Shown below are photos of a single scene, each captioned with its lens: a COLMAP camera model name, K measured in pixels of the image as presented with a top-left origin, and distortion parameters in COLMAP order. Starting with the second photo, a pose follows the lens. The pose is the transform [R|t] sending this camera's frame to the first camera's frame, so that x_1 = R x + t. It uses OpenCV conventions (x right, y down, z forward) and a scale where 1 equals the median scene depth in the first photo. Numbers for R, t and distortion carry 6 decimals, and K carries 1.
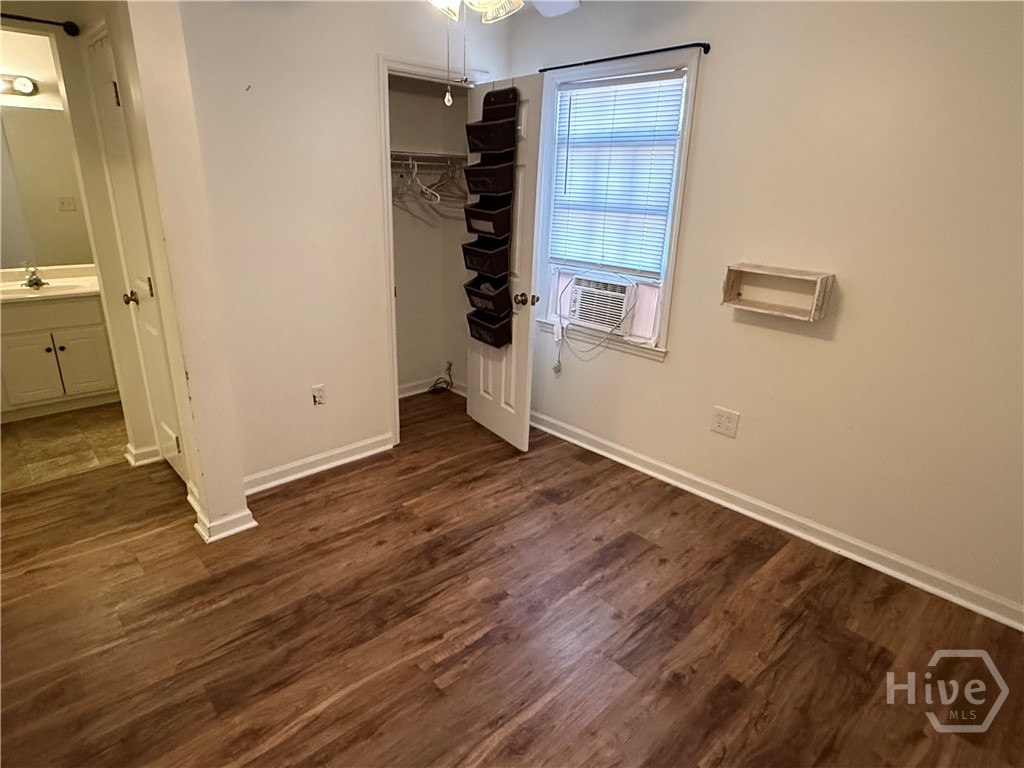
lens RADIAL K [[579.3, 0, 510.1], [0, 579.3, 386.4], [0, 0, 1]] dist [0.000835, 0.002241]
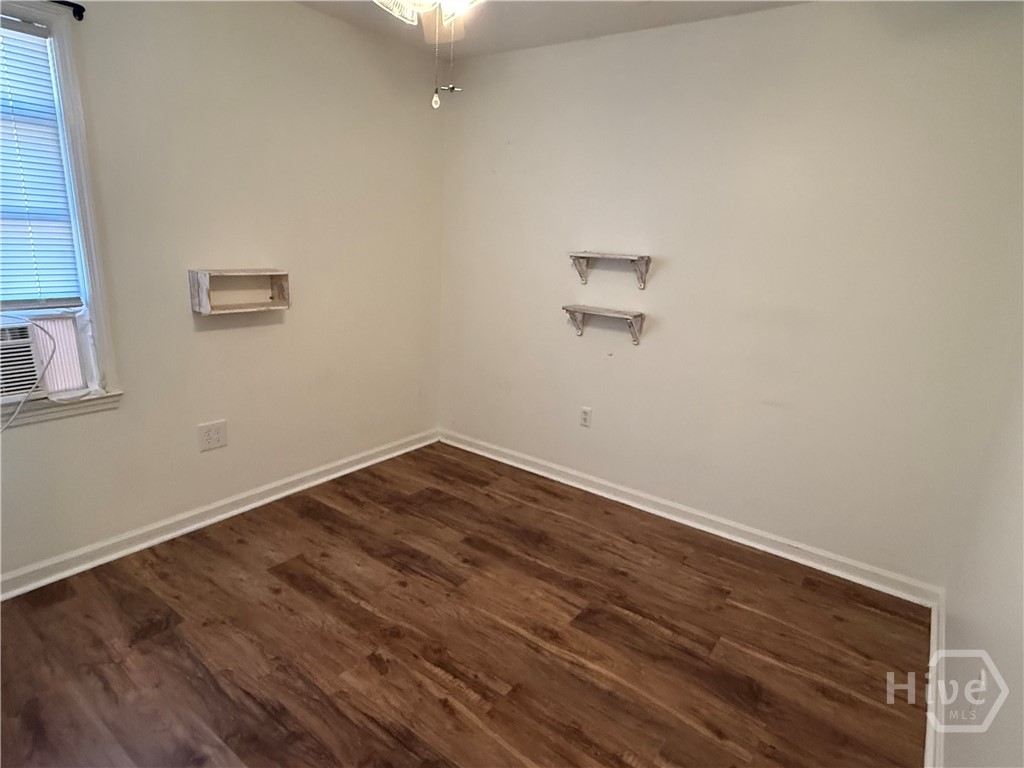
lens RADIAL K [[579.3, 0, 511.9], [0, 579.3, 385.2], [0, 0, 1]] dist [0.000835, 0.002241]
pose [[-0.176485, -0.280028, 0.943630, -0.690539], [0.275677, 0.906248, 0.320494, -0.213659], [-0.944910, 0.316700, -0.082742, 0.677982]]
